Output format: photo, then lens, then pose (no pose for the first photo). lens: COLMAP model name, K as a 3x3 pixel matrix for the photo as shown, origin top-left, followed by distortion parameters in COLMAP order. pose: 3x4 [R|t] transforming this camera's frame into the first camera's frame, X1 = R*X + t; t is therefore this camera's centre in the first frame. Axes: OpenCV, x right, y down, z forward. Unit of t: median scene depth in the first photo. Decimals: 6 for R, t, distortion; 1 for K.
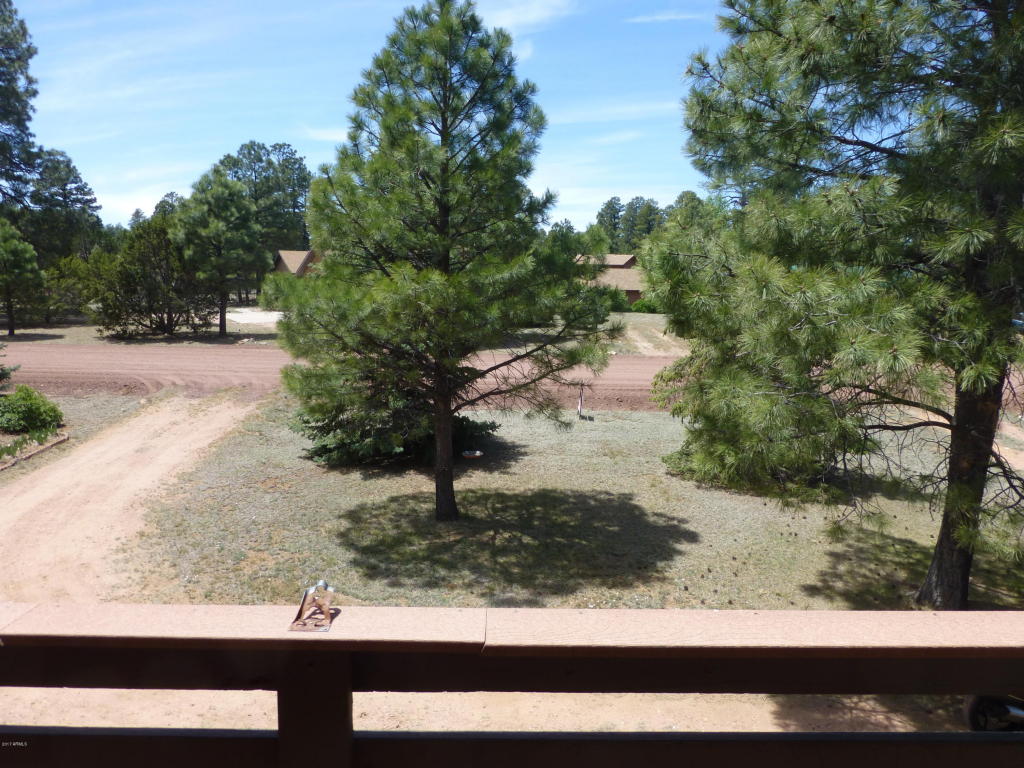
lens RADIAL K [[717.1, 0, 514.5], [0, 717.1, 401.3], [0, 0, 1]] dist [-0.132775, 0.136879]
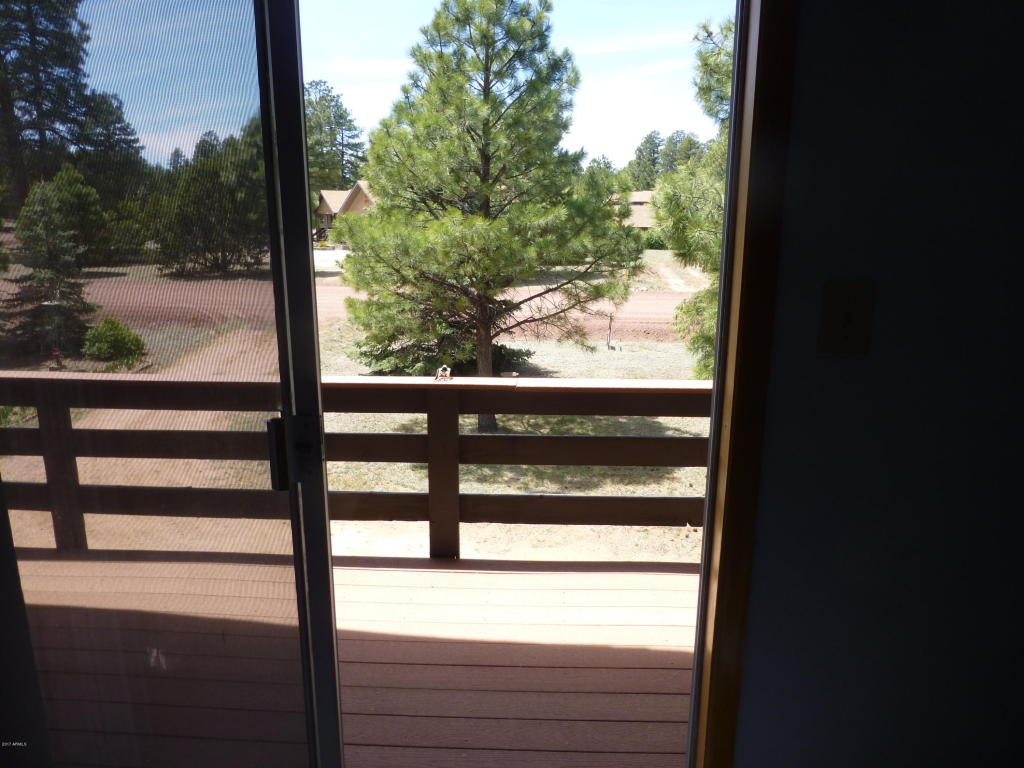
lens RADIAL K [[742.8, 0, 512.0], [0, 742.8, 384.0], [0, 0, 1]] dist [-0.022201, 0.000407]
pose [[0.998477, 0.003354, -0.055065, 0.007972], [-0.000414, 0.998578, 0.053309, 0.018901], [0.055165, -0.053205, 0.997059, -0.147741]]
